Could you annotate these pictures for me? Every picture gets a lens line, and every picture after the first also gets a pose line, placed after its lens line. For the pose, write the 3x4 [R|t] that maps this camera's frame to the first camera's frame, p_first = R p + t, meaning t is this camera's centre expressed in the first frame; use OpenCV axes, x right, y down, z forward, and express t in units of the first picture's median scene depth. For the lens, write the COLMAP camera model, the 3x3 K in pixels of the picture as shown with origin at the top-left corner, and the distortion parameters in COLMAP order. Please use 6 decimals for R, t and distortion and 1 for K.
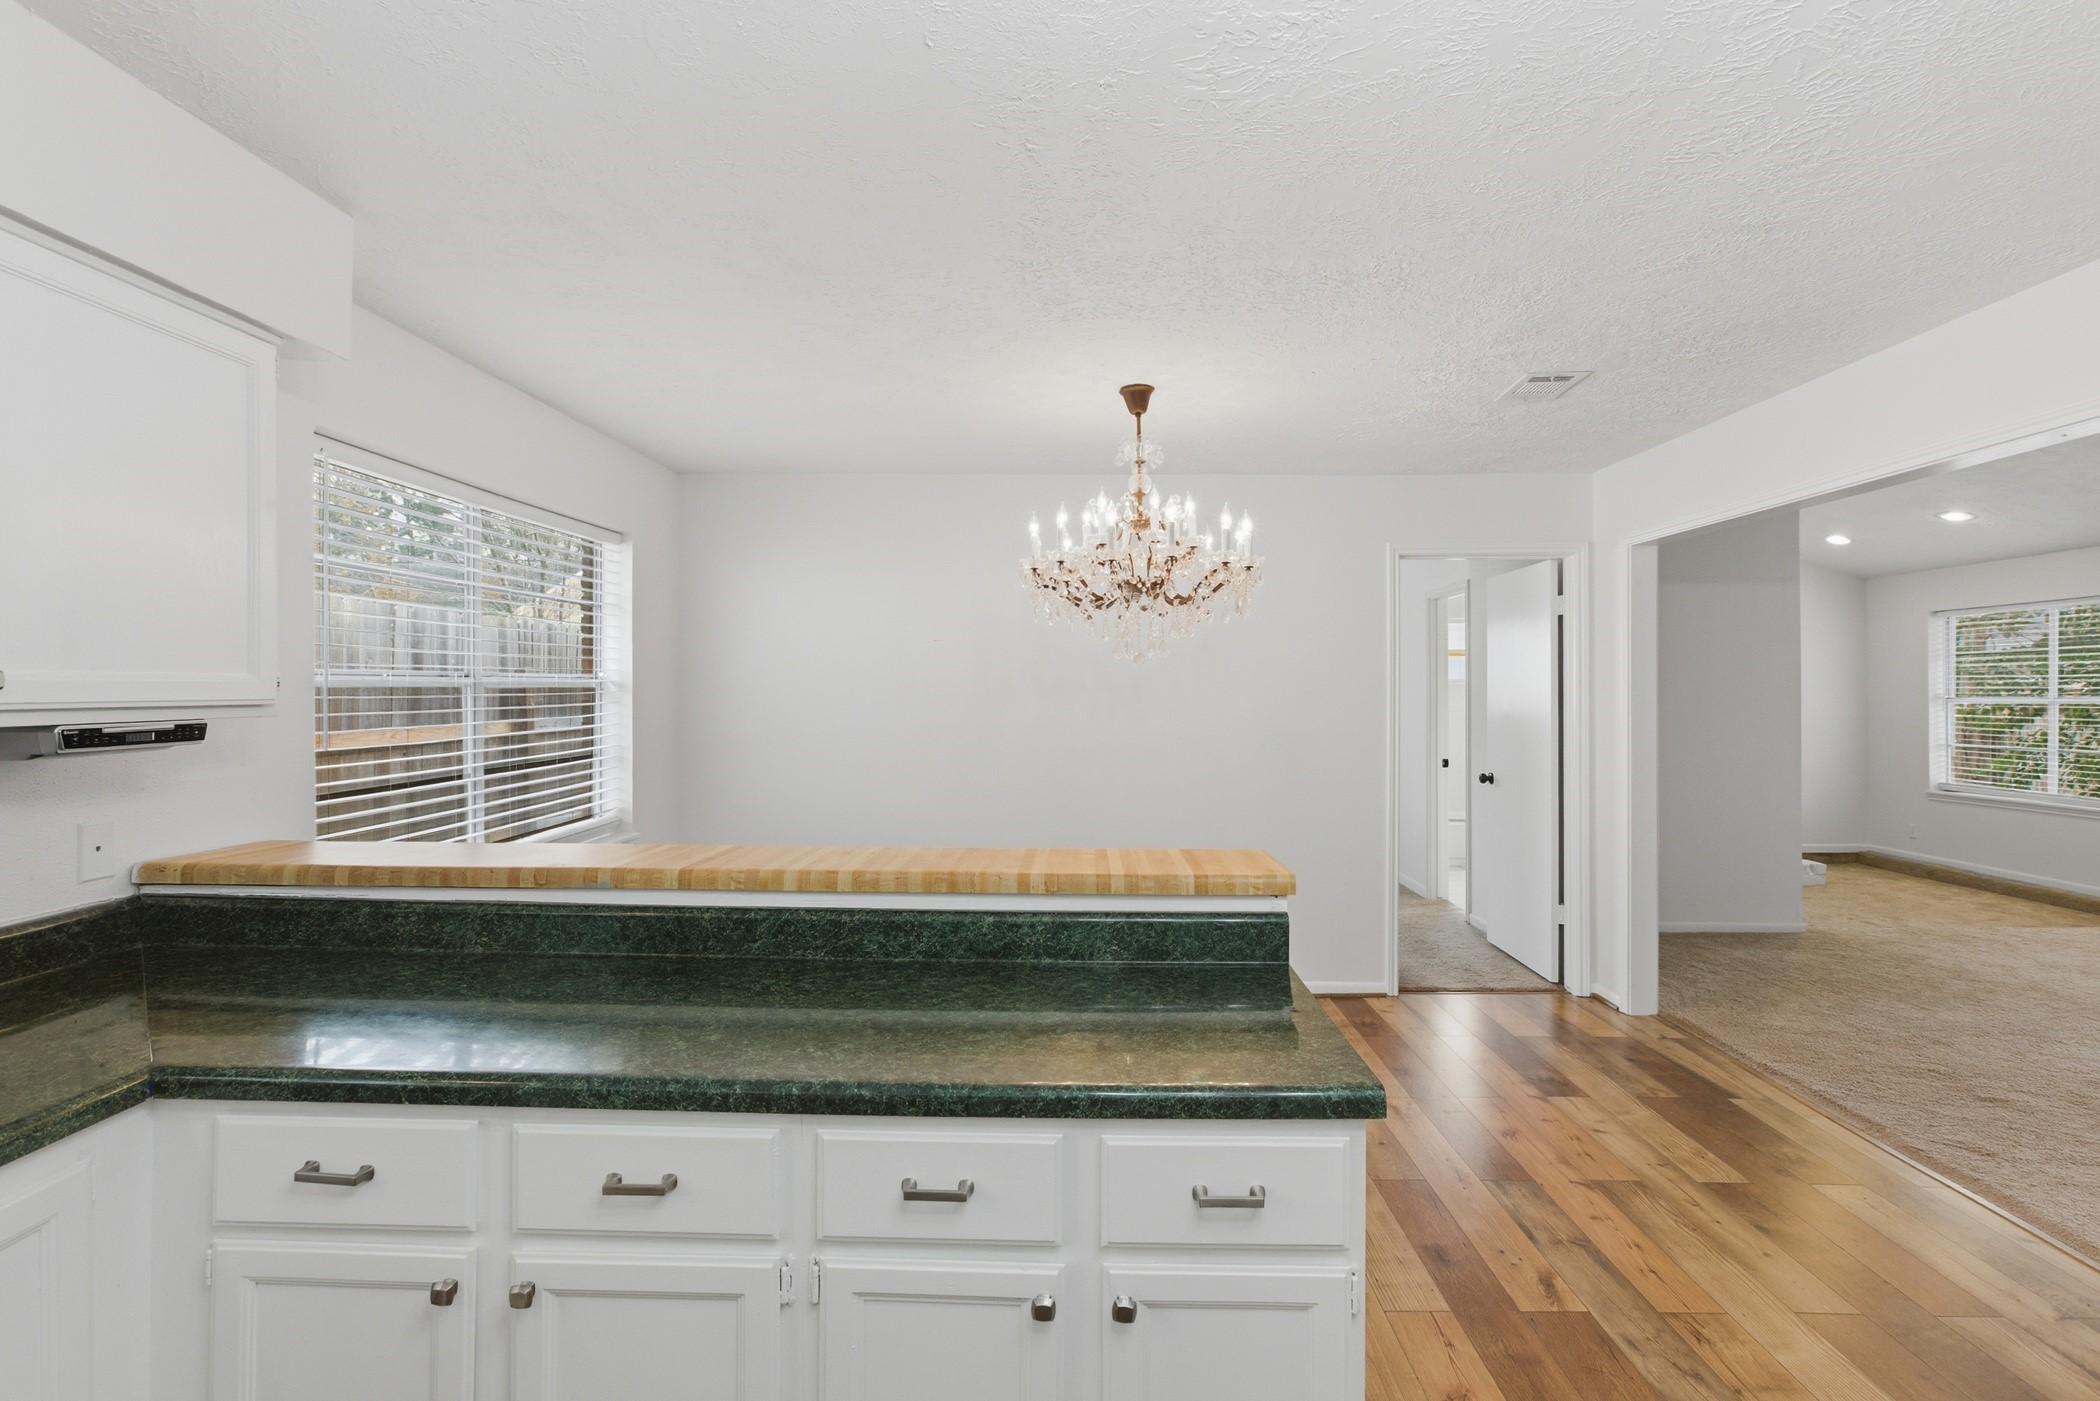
lens RADIAL K [[985.4, 0, 1051.1], [0, 985.4, 689.7], [0, 0, 1]] dist [-0.000466, 0.000956]
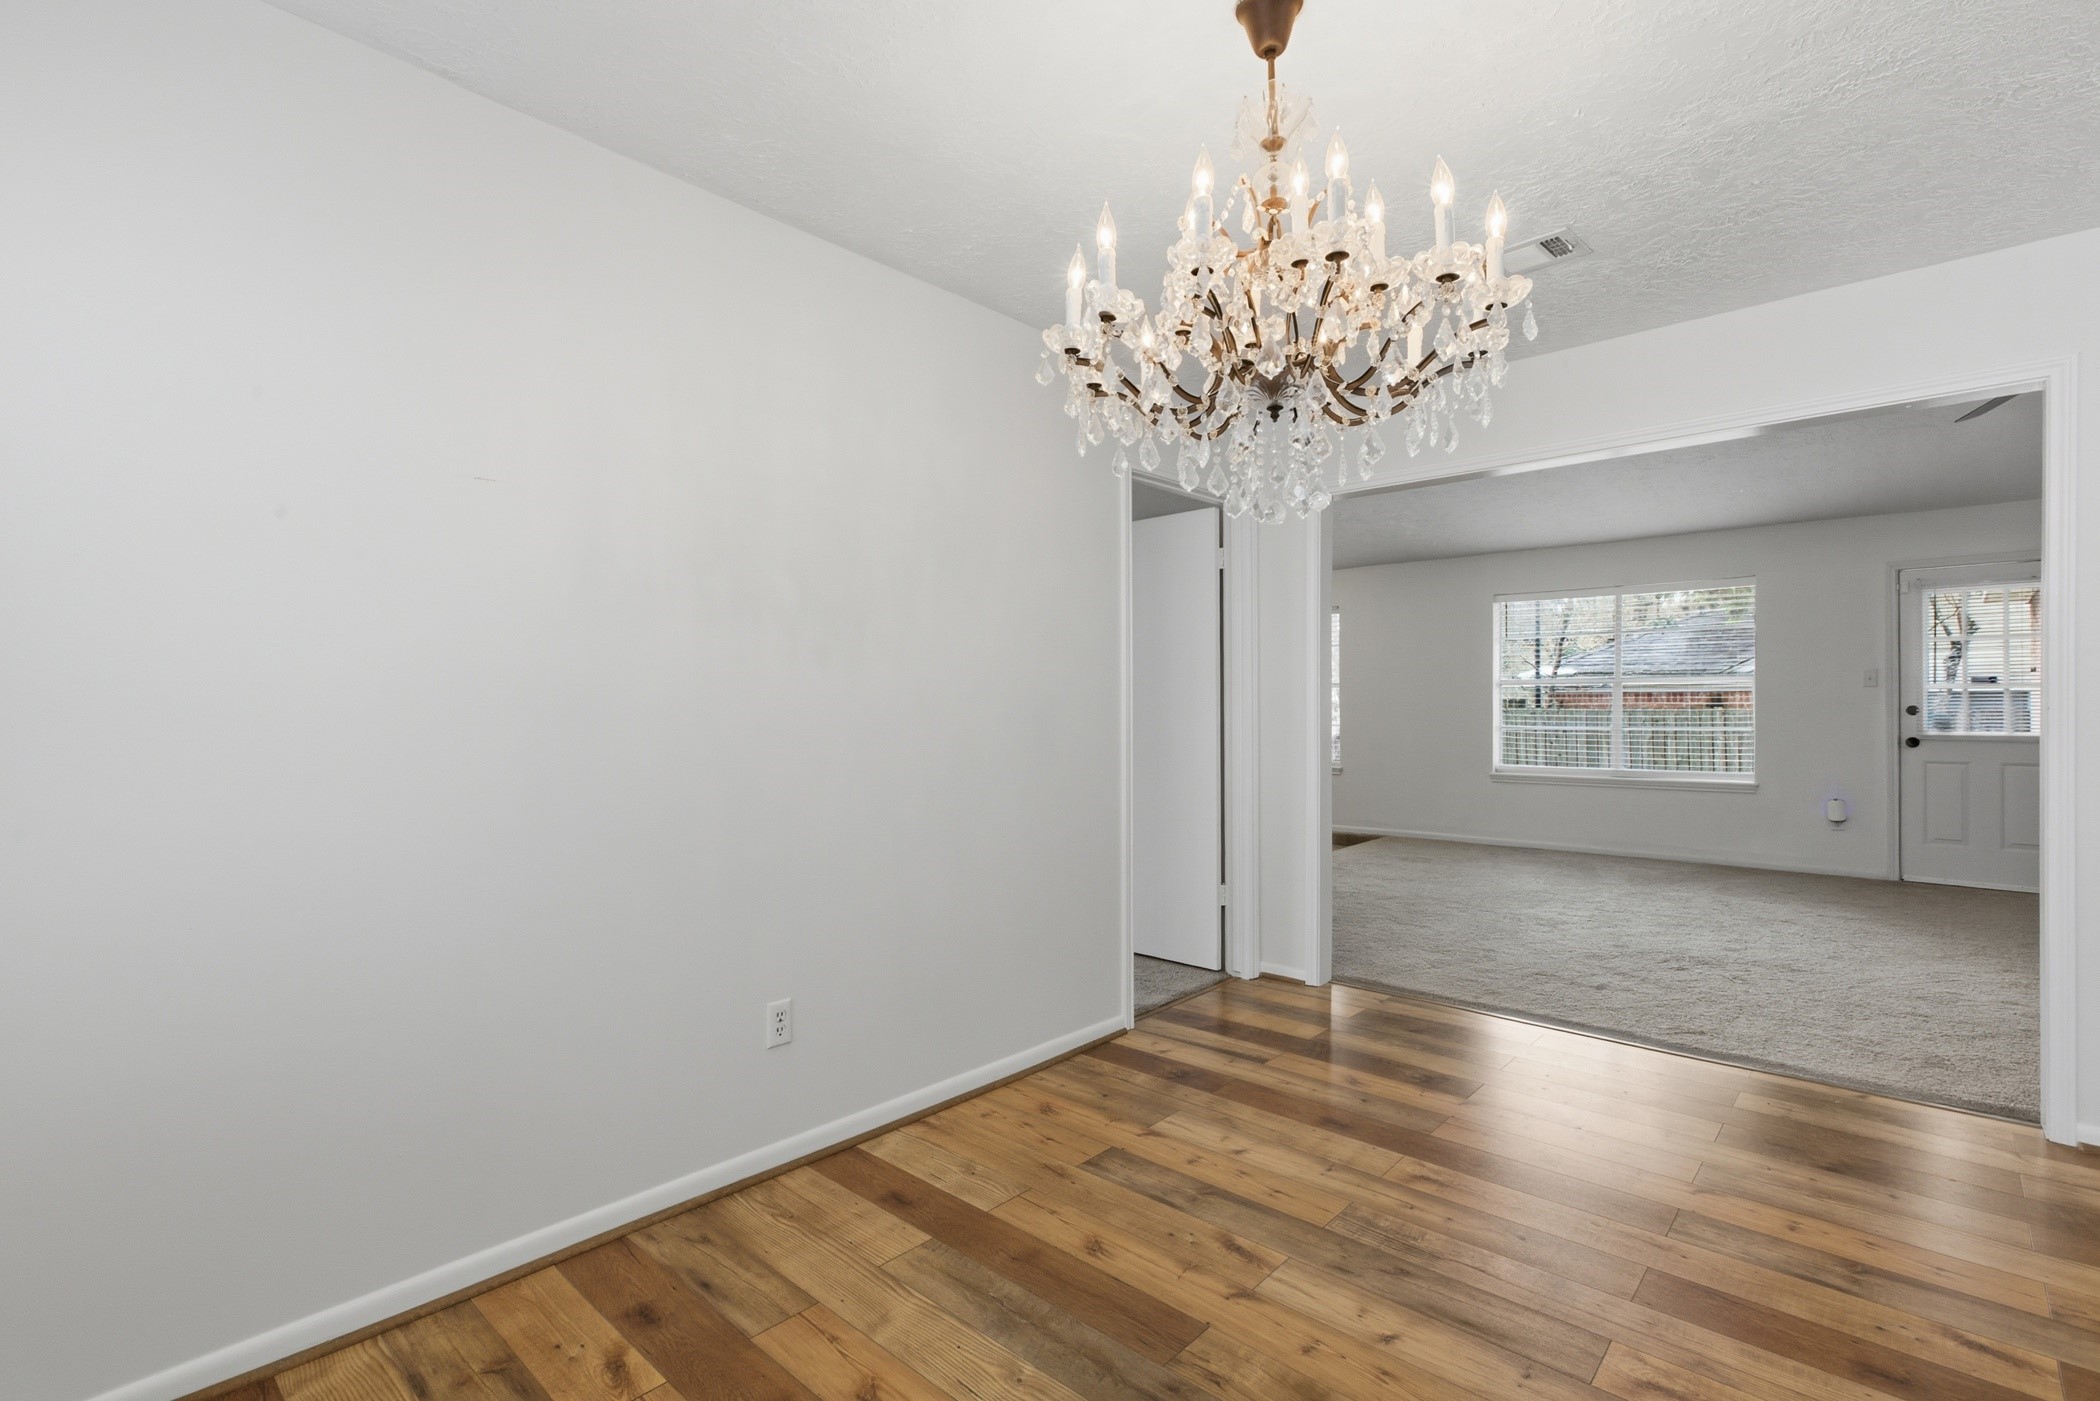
lens RADIAL K [[963.3, 0, 1050.9], [0, 963.3, 712.7], [0, 0, 1]] dist [-0.002560, 0.001107]
pose [[0.657170, -0.006697, 0.753712, -0.448351], [0.002185, 0.999973, 0.006979, 0.085514], [-0.753739, -0.002940, 0.657168, 0.886740]]
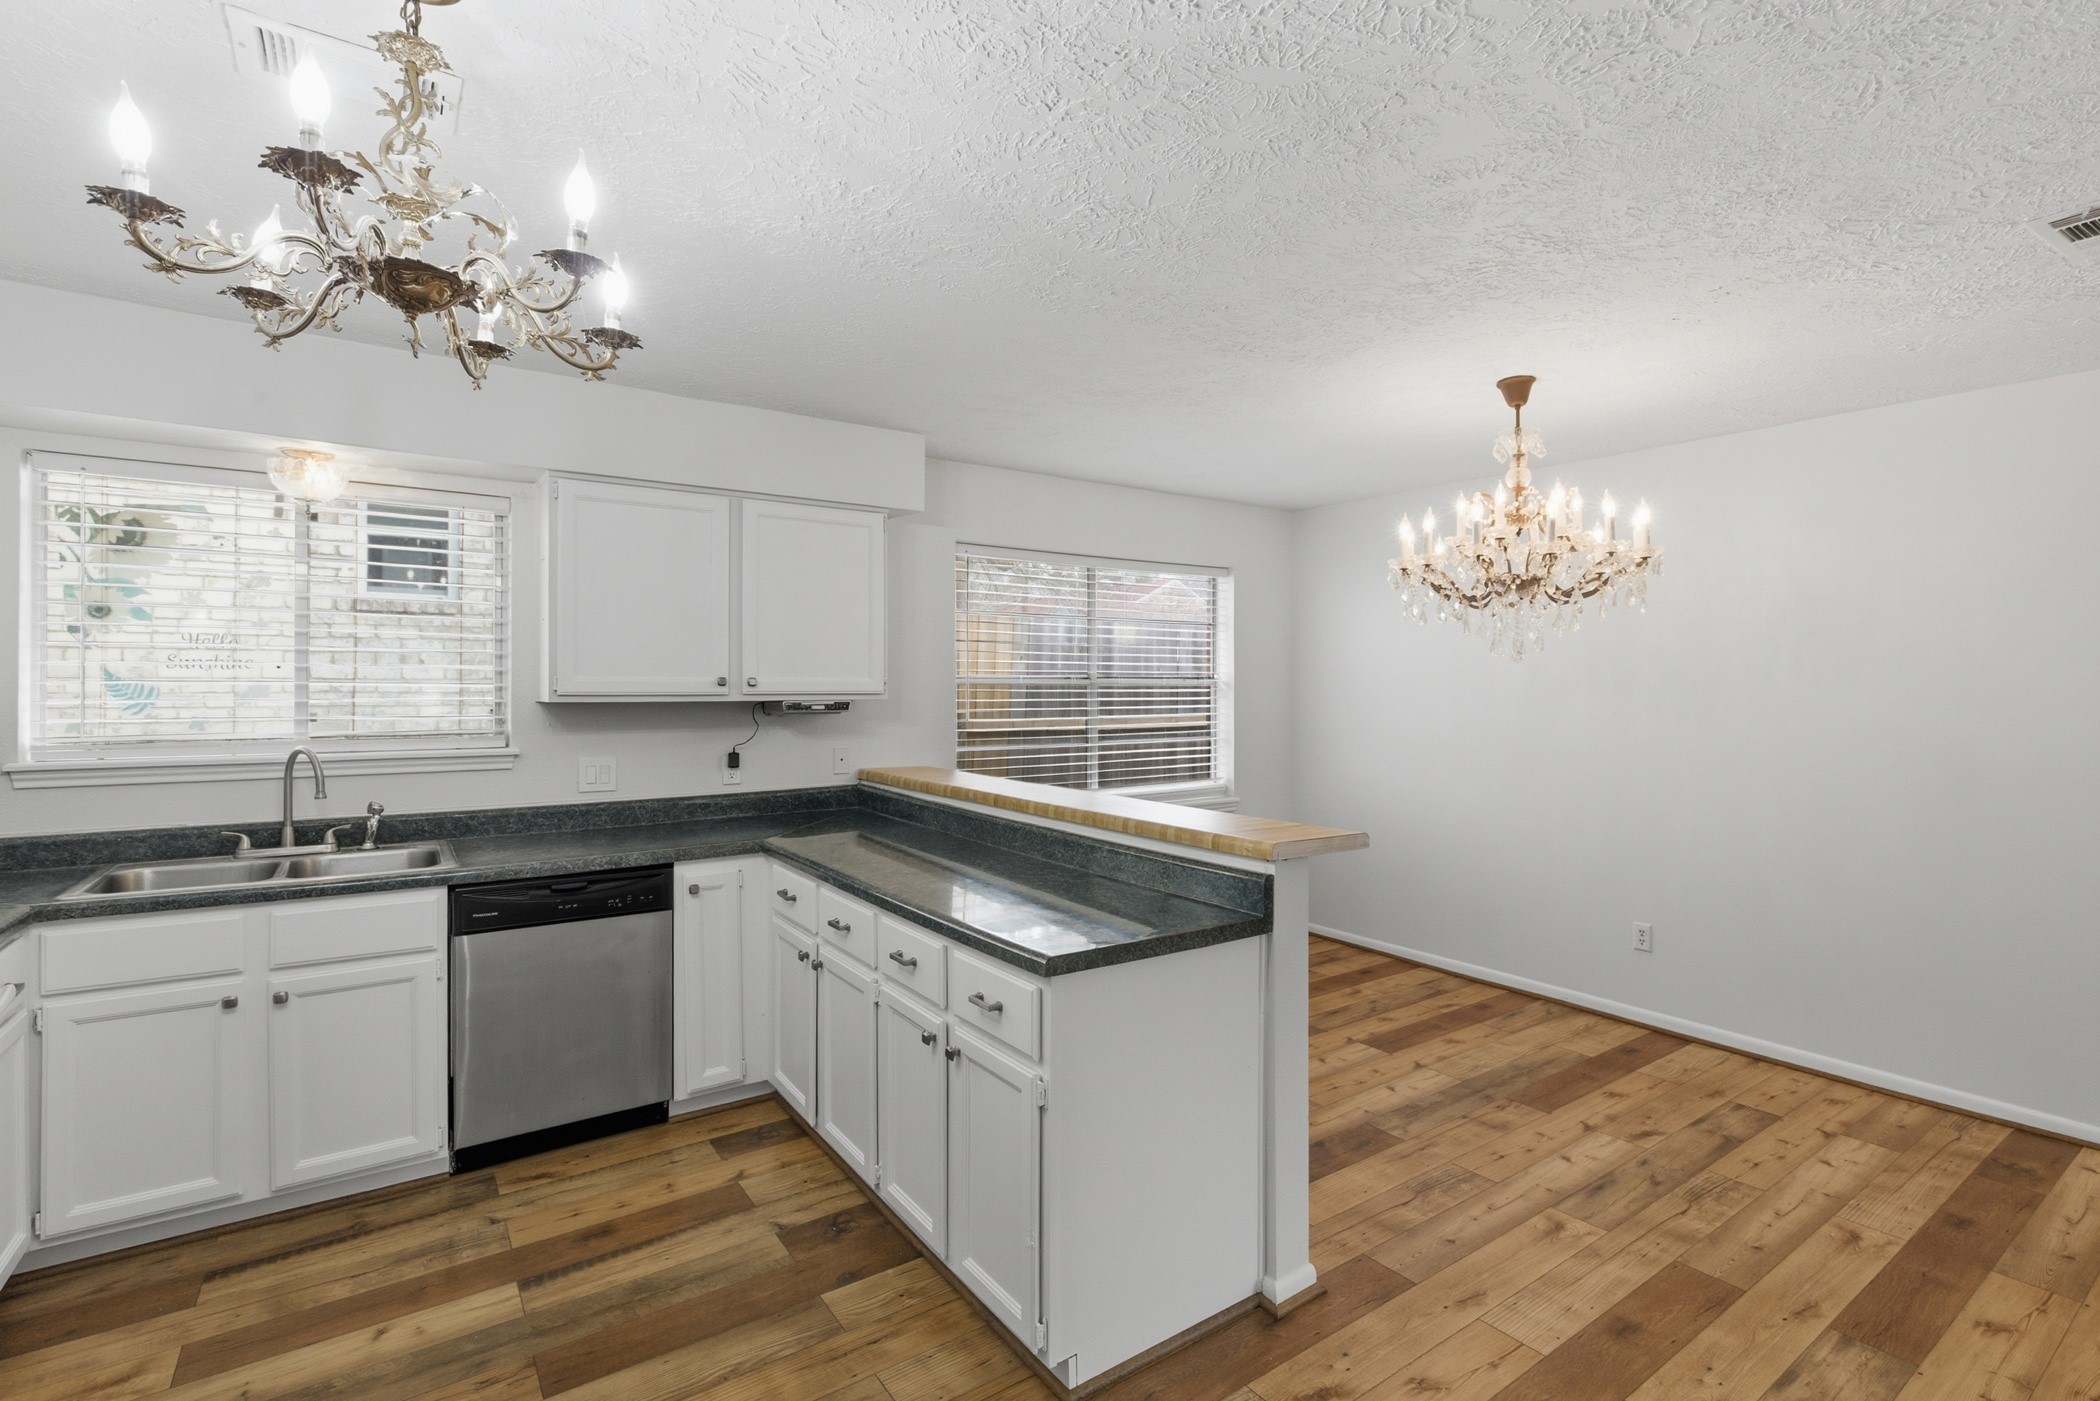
lens RADIAL K [[968.7, 0, 1057.0], [0, 968.7, 686.7], [0, 0, 1]] dist [-0.001966, 0.000587]
pose [[0.598360, -0.000532, -0.801227, 0.693335], [-0.002228, 0.999995, -0.002327, 0.002839], [0.801225, 0.003177, 0.598355, 0.069205]]
